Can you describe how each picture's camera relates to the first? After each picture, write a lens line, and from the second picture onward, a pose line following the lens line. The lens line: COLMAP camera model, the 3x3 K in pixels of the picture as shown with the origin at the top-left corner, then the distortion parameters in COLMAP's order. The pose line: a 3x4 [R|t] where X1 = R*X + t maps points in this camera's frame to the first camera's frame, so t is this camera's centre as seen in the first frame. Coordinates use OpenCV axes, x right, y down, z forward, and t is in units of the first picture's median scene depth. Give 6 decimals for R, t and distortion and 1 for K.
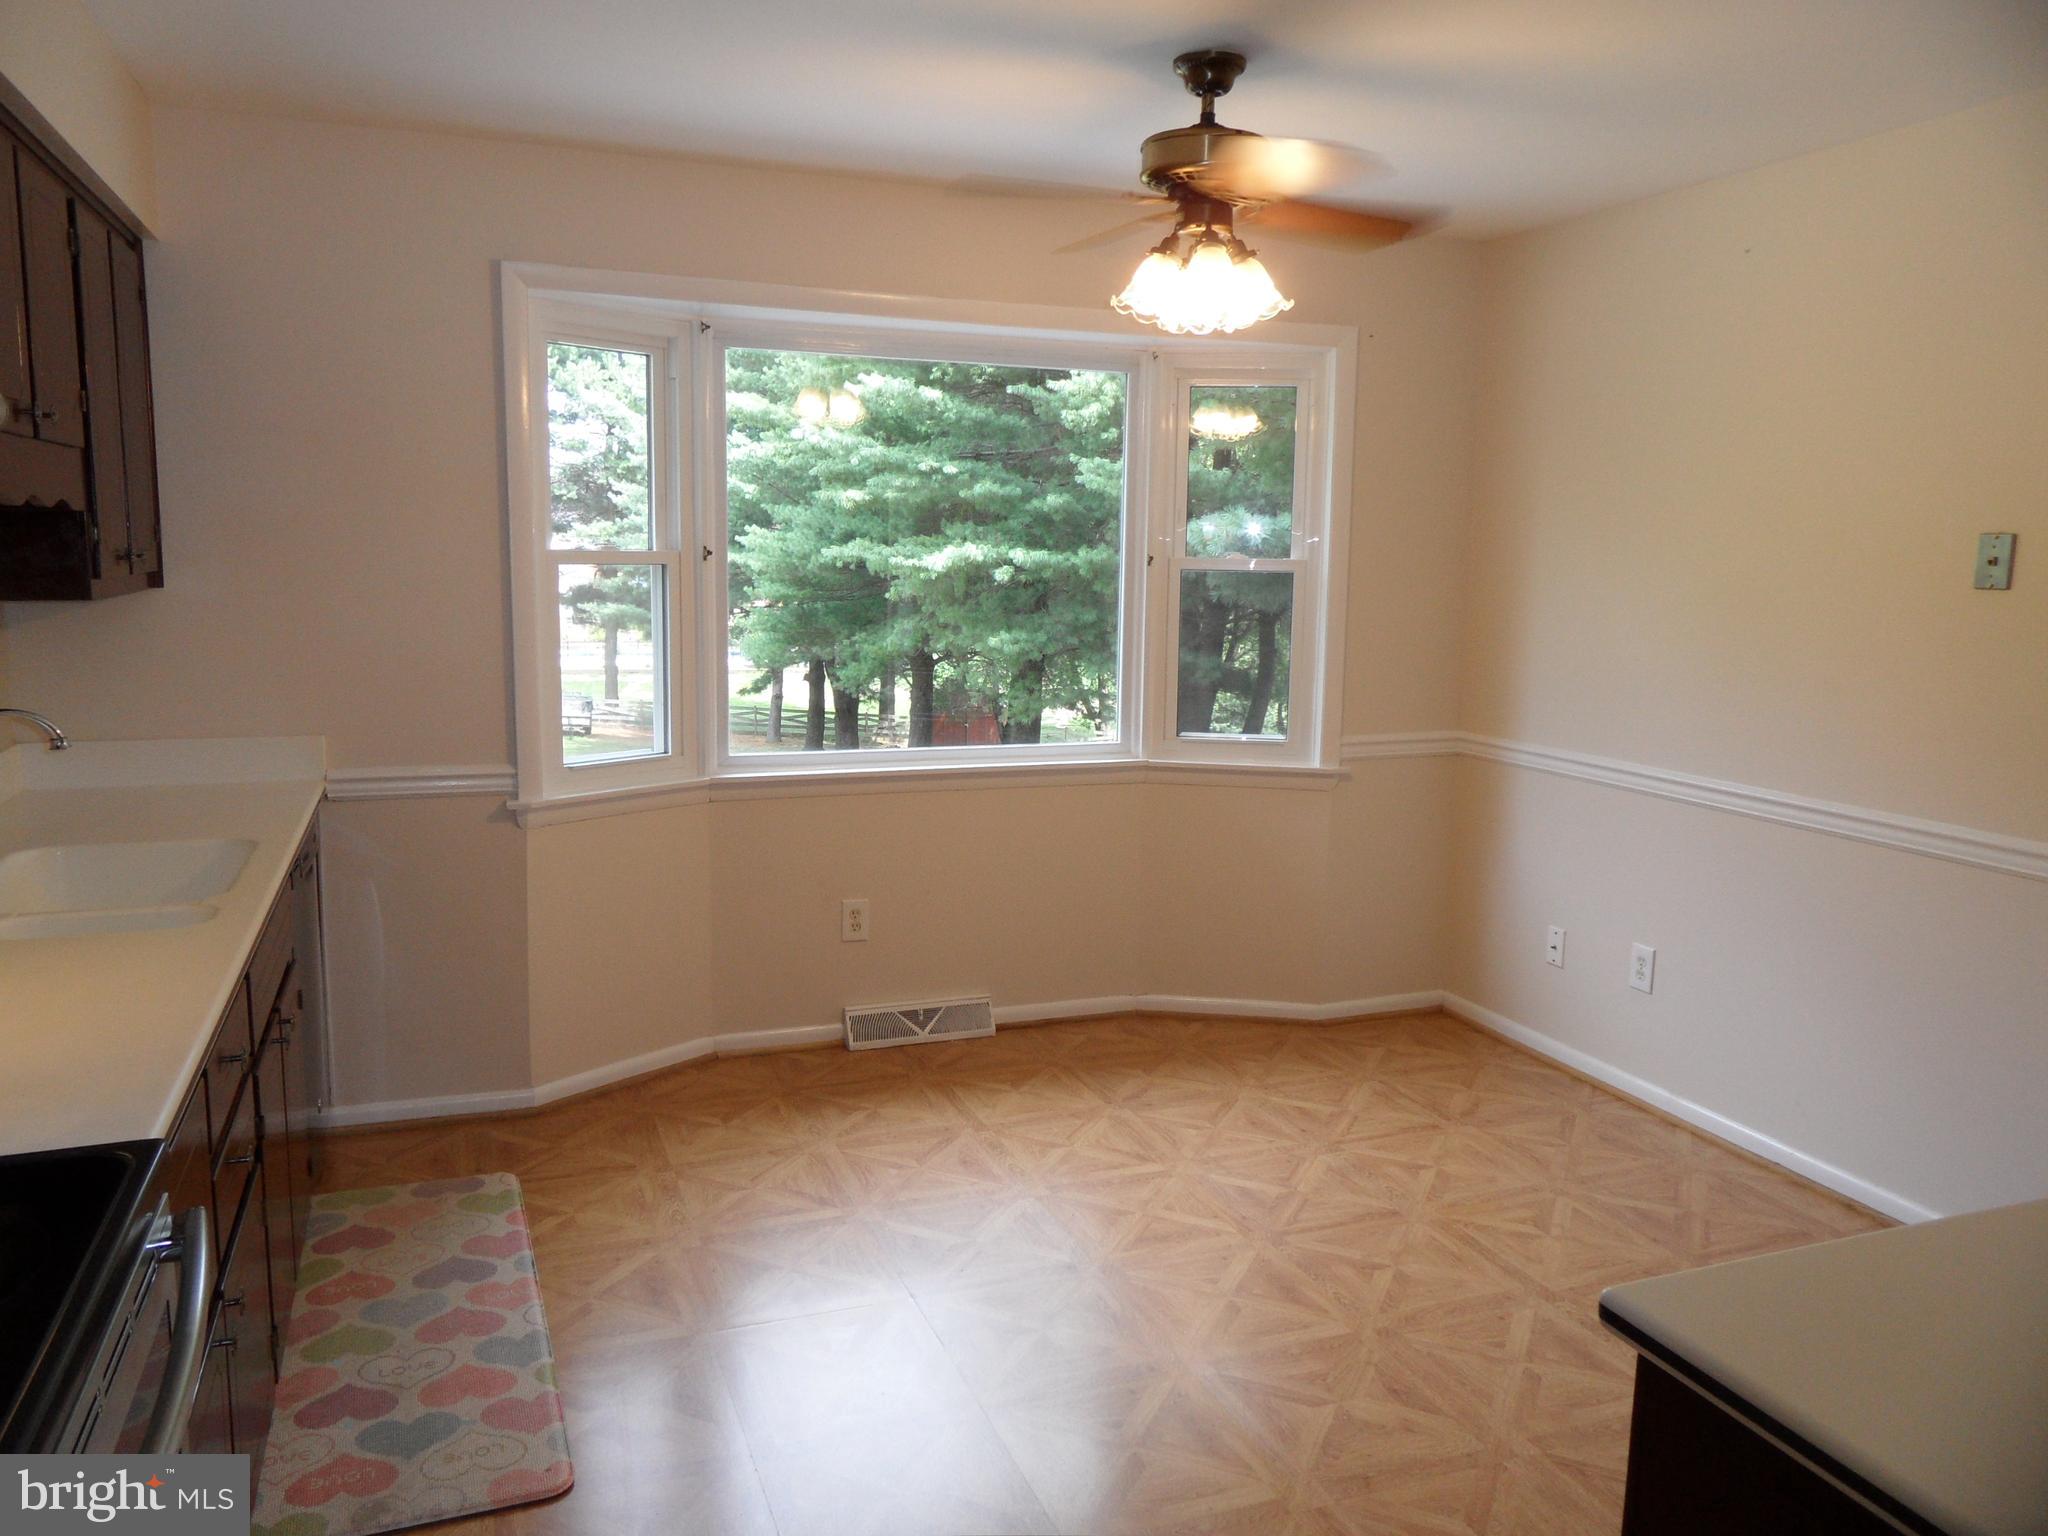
lens RADIAL K [[1502.3, 0, 1021.1], [0, 1502.3, 755.7], [0, 0, 1]] dist [-0.006384, -0.003717]
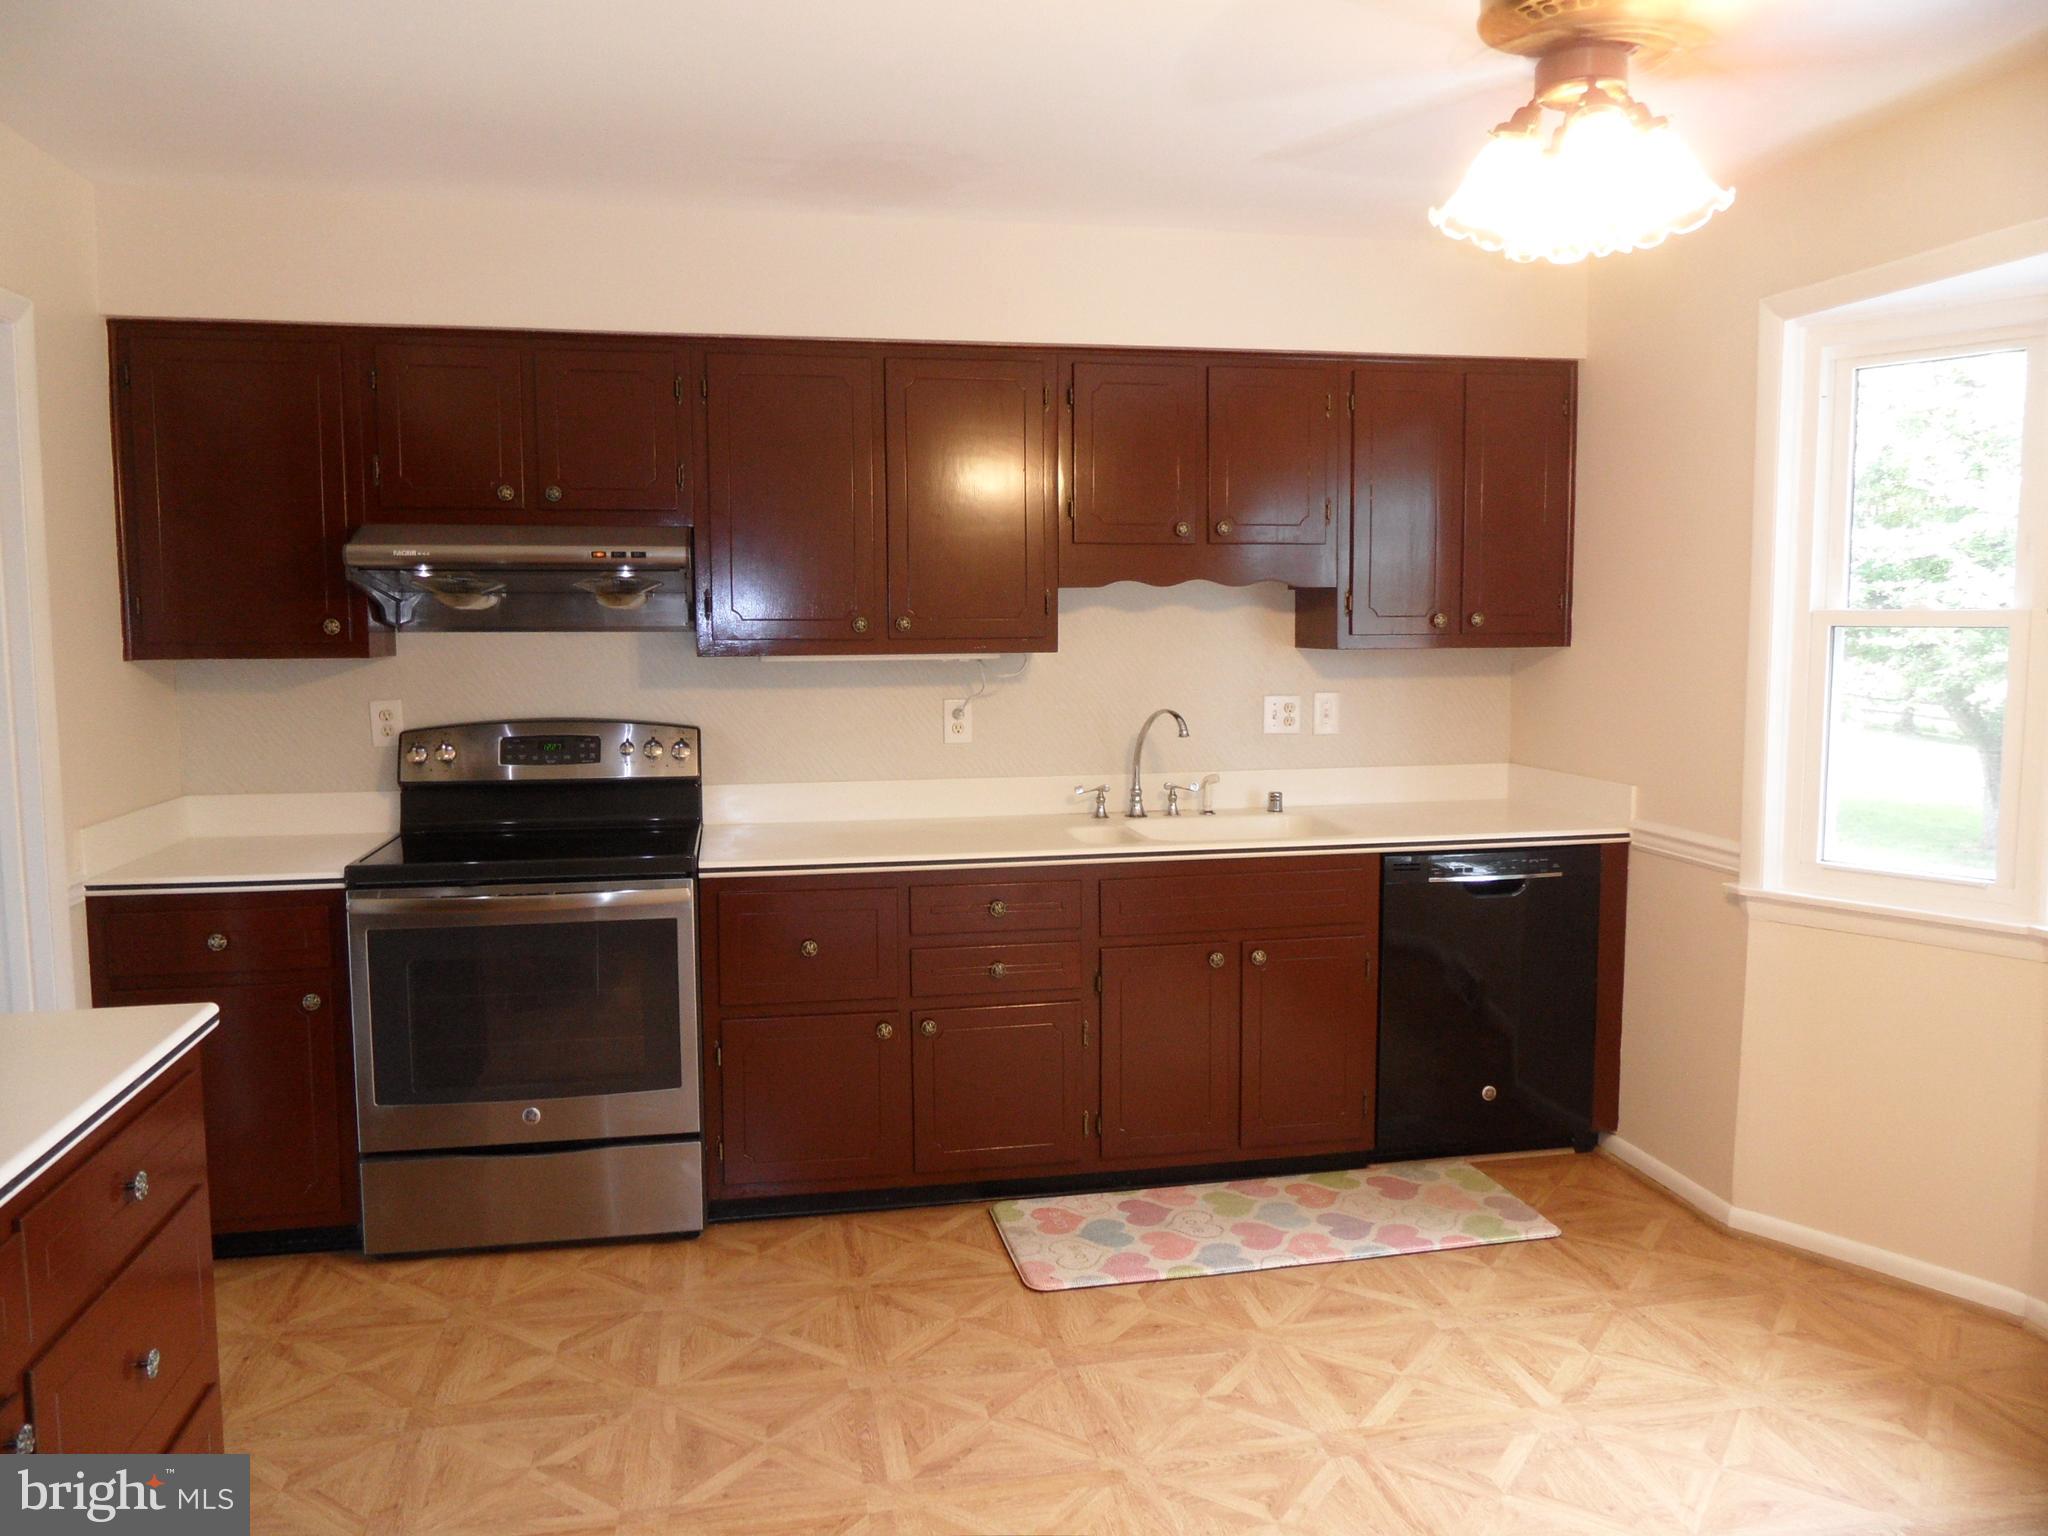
lens RADIAL K [[1502.3, 0, 1021.1], [0, 1502.3, 755.7], [0, 0, 1]] dist [-0.006384, -0.003717]
pose [[-0.168269, 0.076795, -0.982745, 0.717345], [-0.135314, 0.985723, 0.100196, -0.091219], [0.976409, 0.149839, -0.155476, 0.800885]]
